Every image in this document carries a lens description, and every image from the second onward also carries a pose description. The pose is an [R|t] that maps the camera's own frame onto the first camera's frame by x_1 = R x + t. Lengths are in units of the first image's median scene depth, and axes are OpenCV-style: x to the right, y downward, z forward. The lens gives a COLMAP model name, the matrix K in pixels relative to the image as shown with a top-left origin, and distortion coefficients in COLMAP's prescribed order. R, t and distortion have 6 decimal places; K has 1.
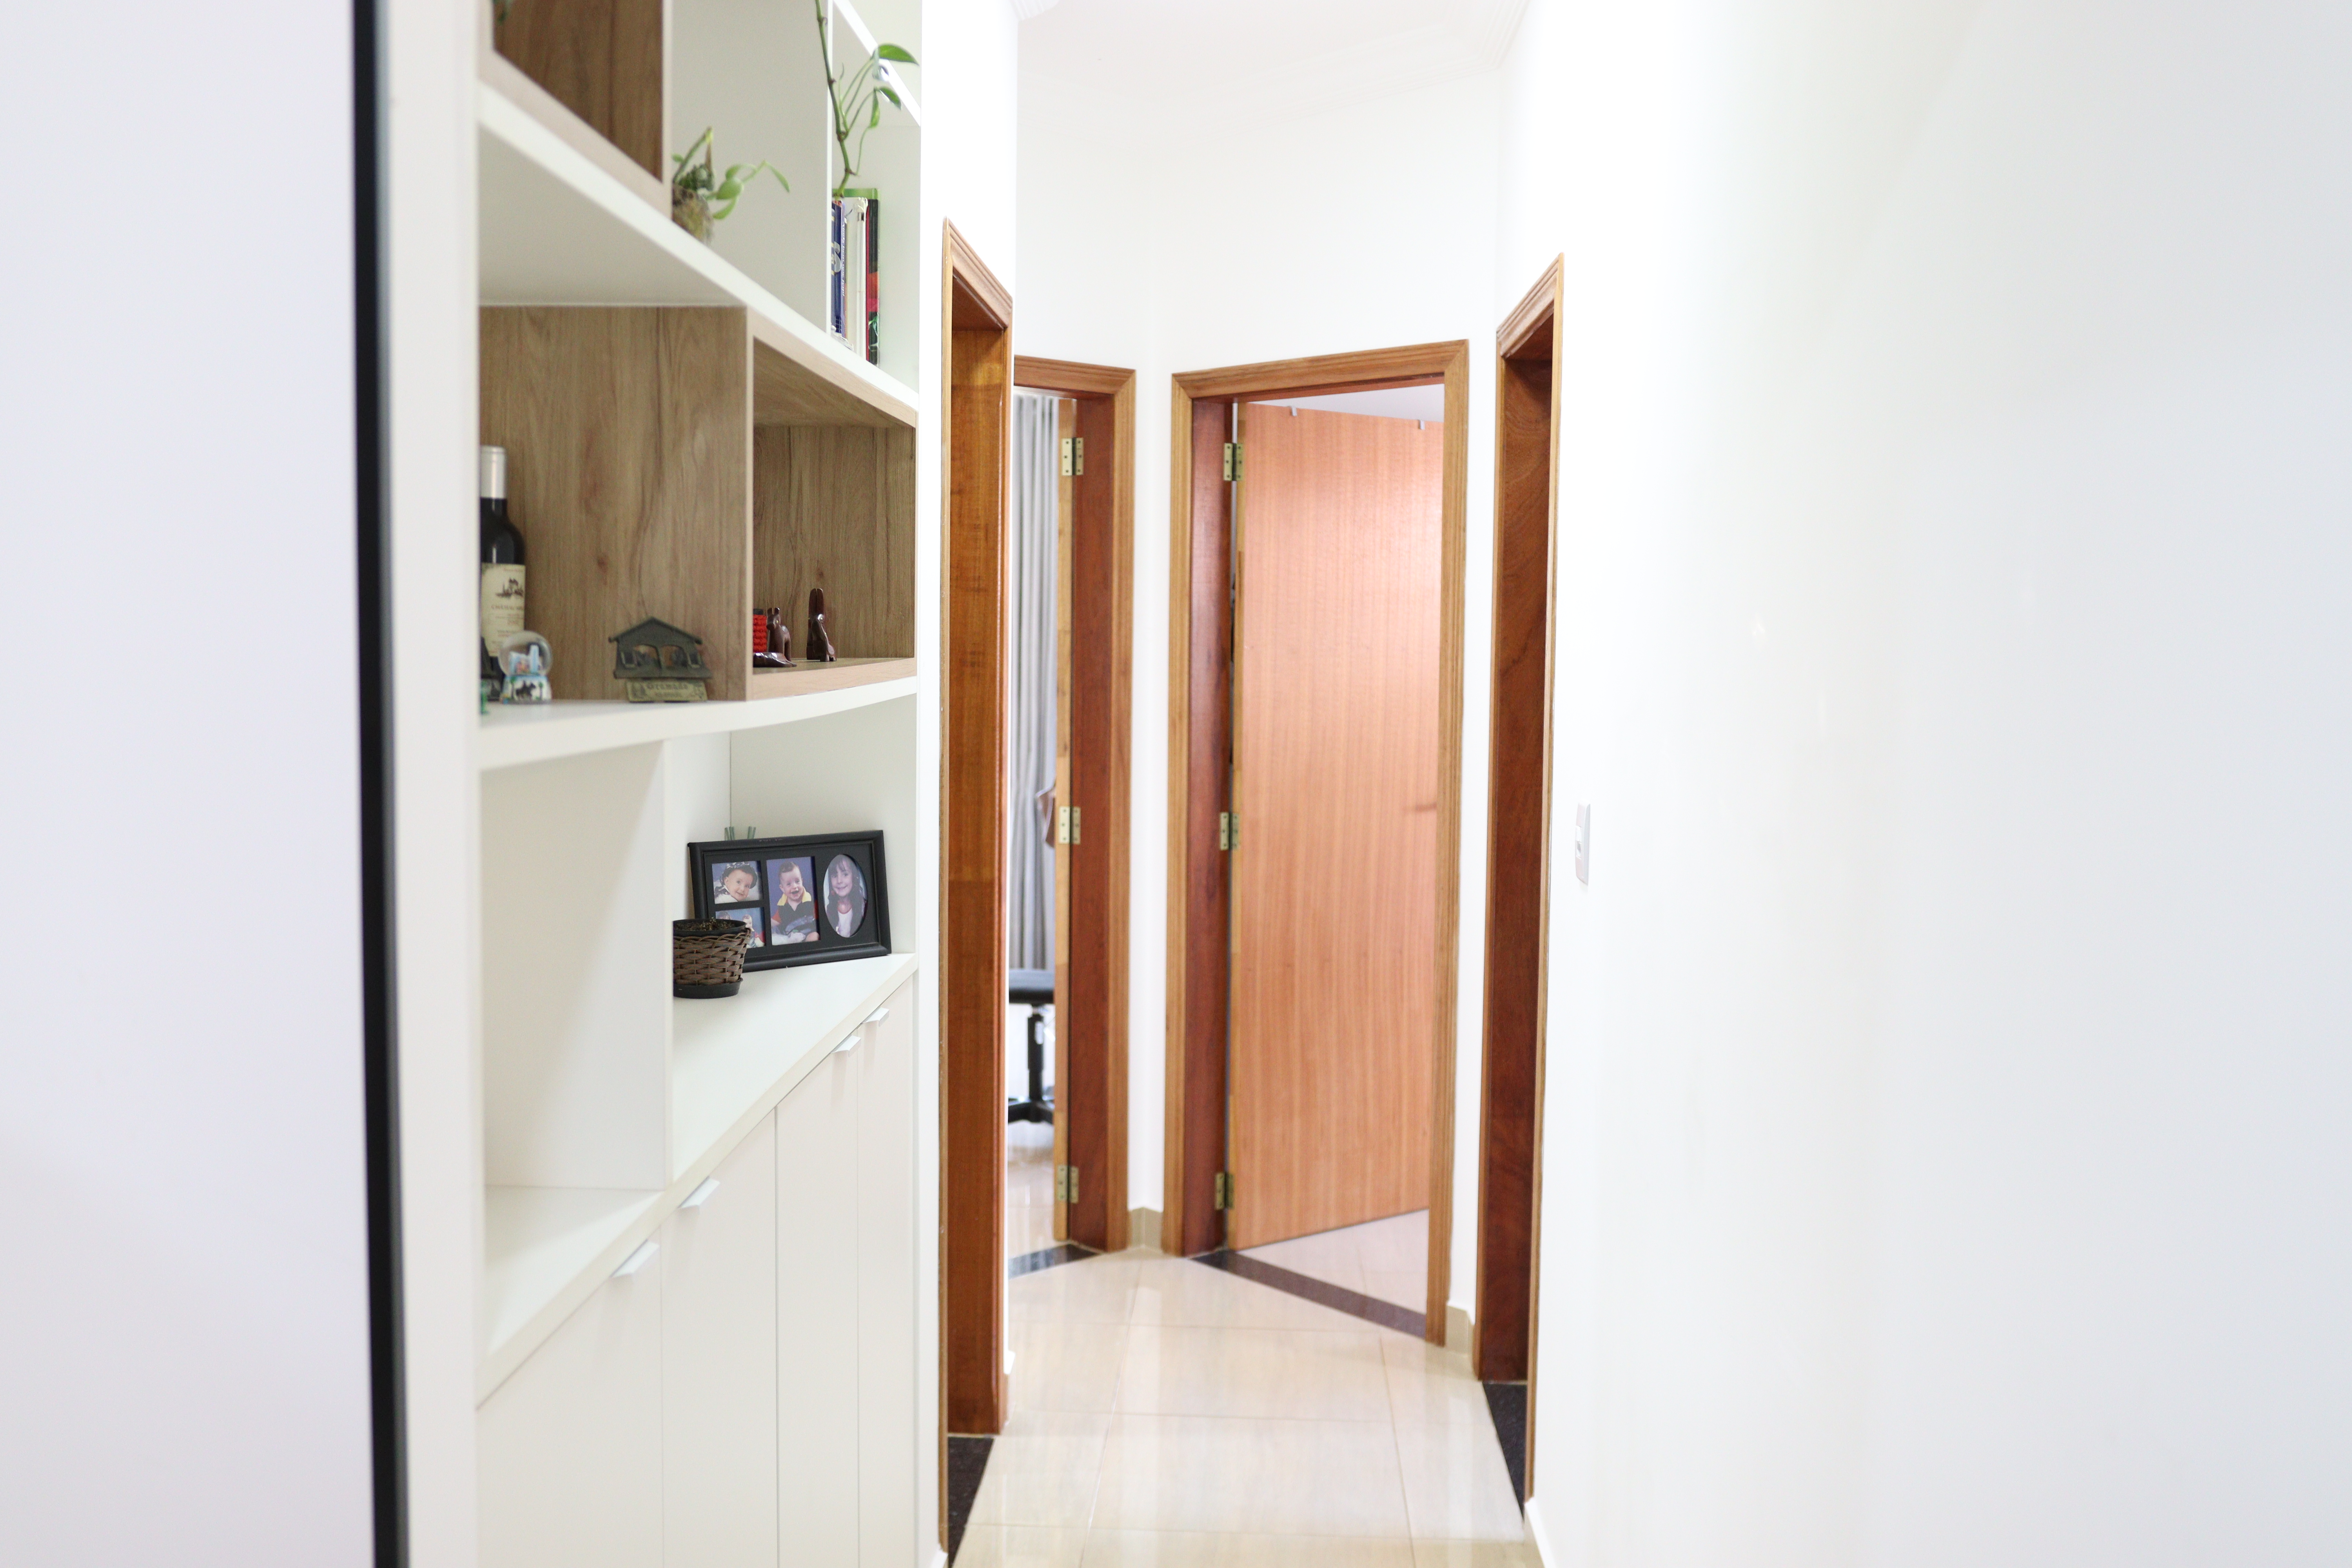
lens RADIAL K [[2245.9, 0, 1176.0], [0, 2245.9, 784.0], [0, 0, 1]] dist [-0.006715, -0.004444]
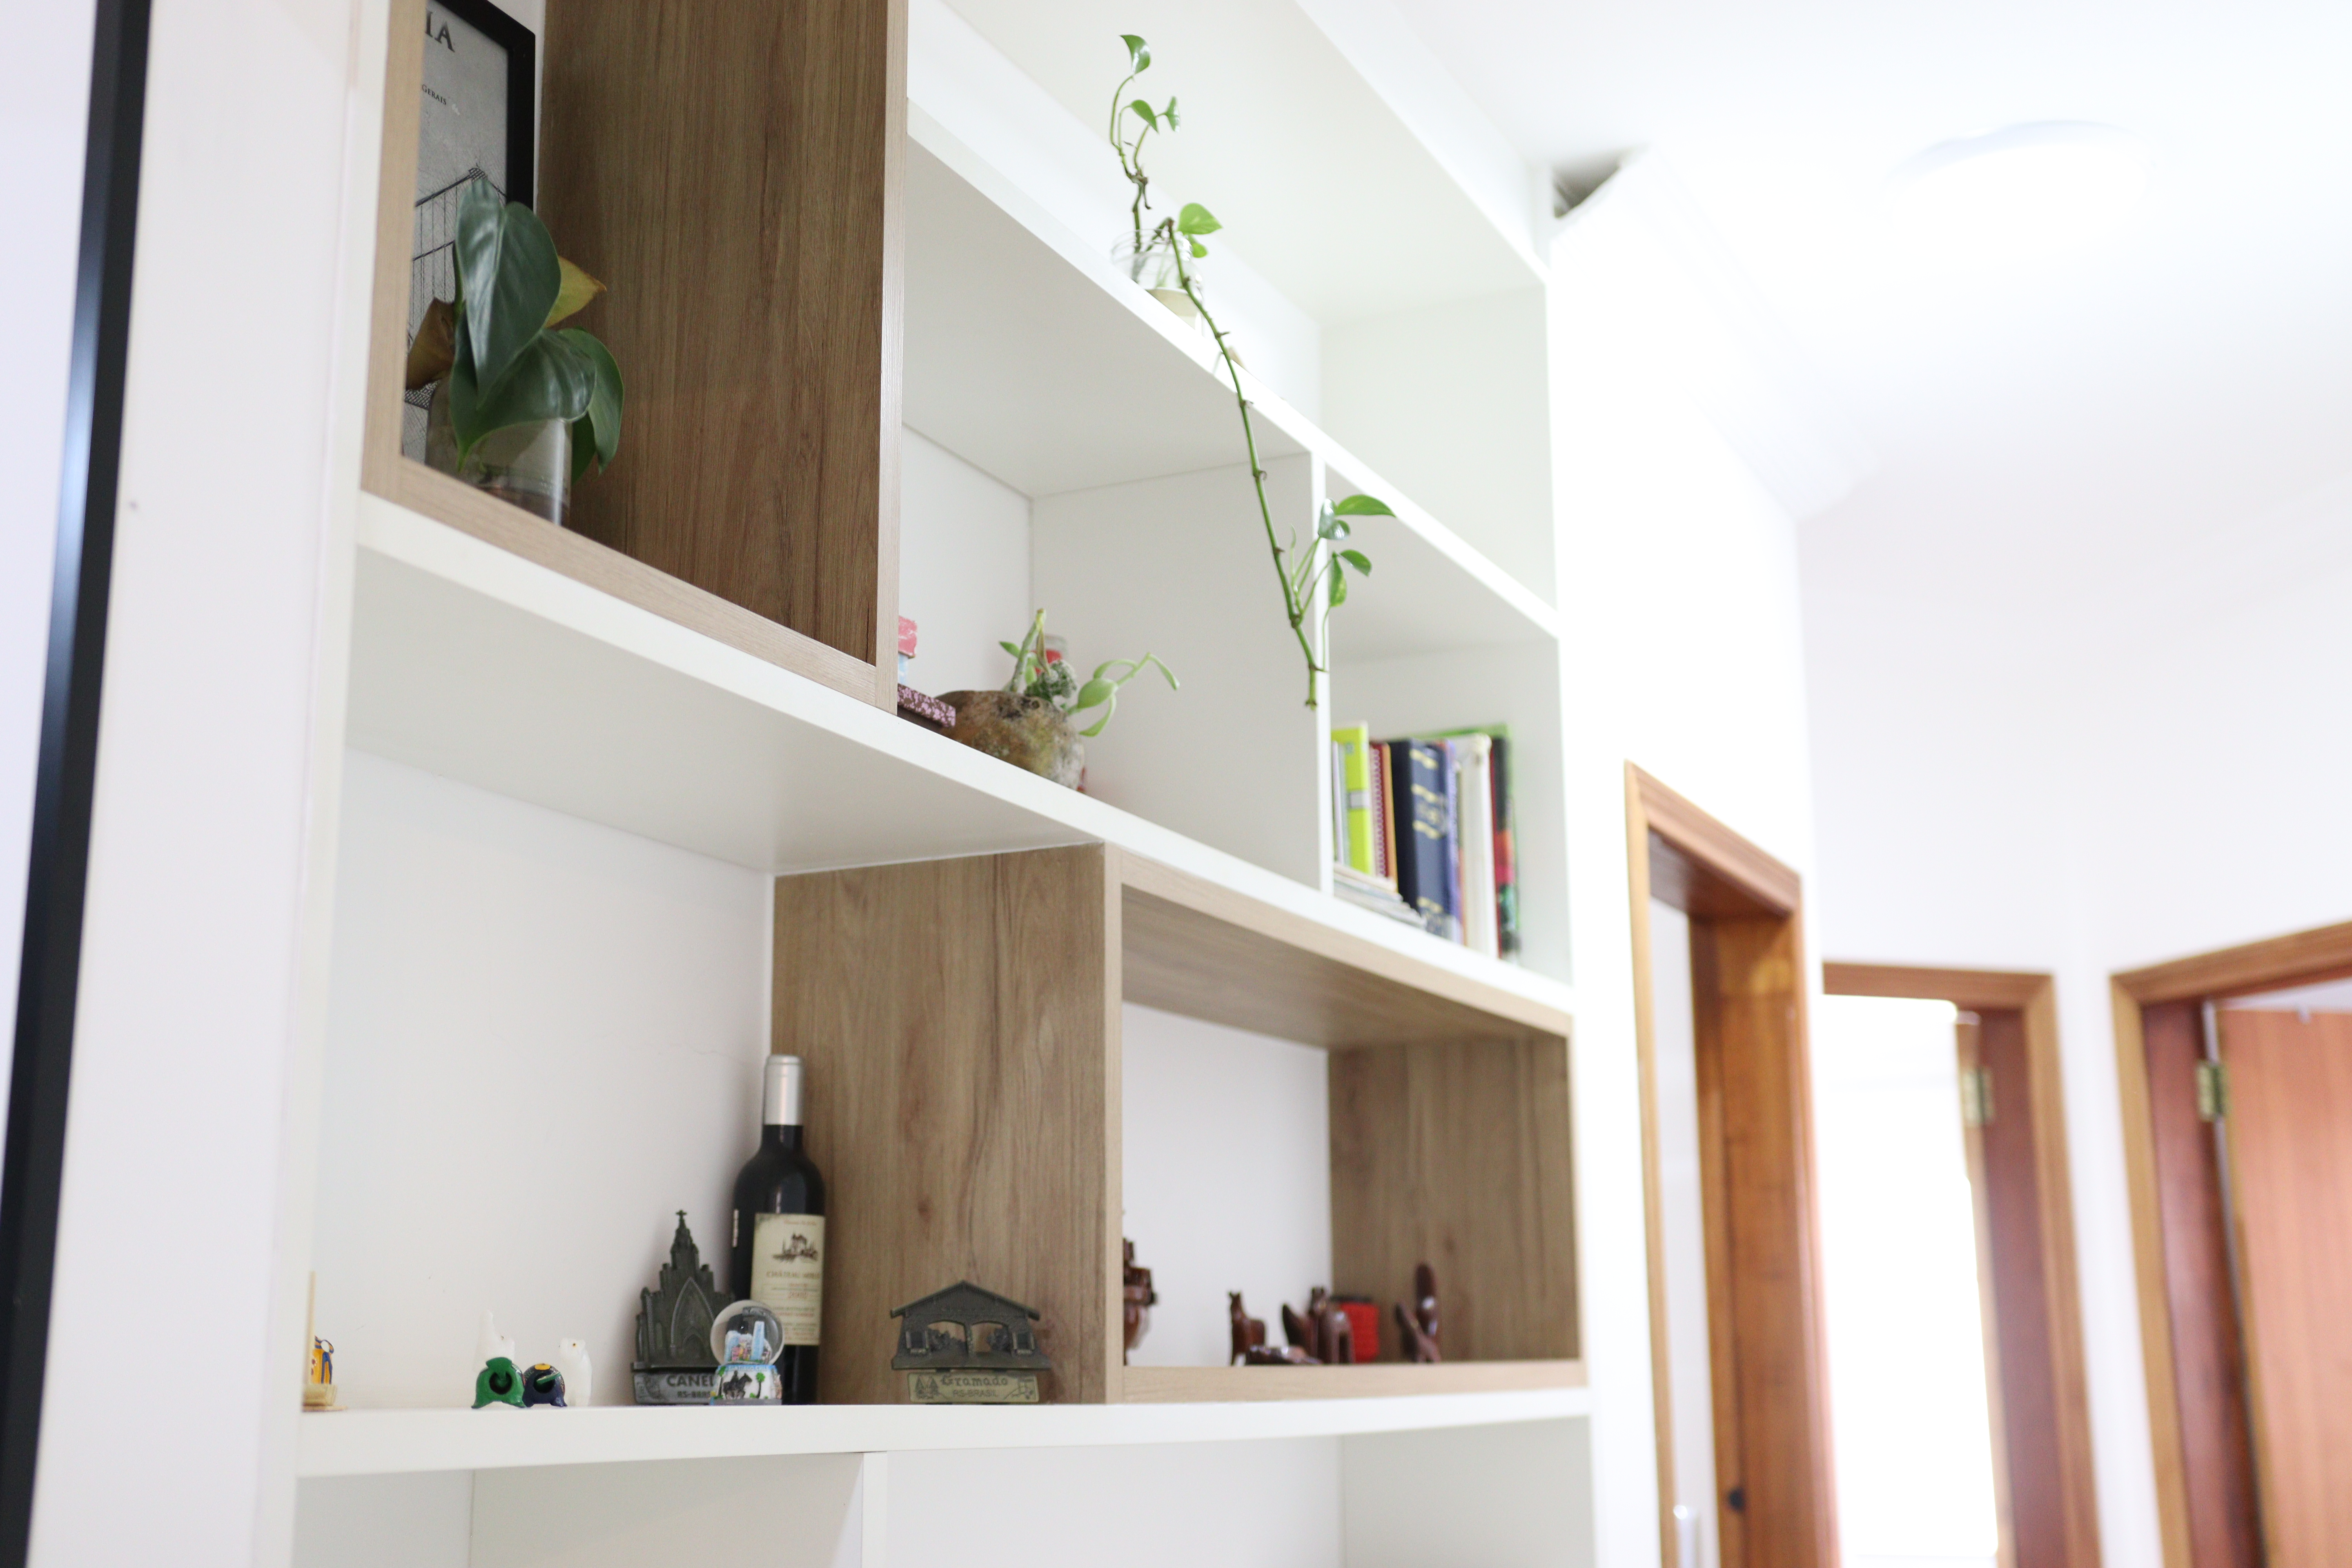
lens RADIAL K [[2743.5, 0, 1176.0], [0, 2743.5, 784.0], [0, 0, 1]] dist [0.012141, 0.064858]
pose [[0.918269, -0.100959, -0.382869, 0.168202], [-0.009522, 0.961038, -0.276254, 0.012525], [0.395842, 0.257321, 0.881530, 0.224249]]
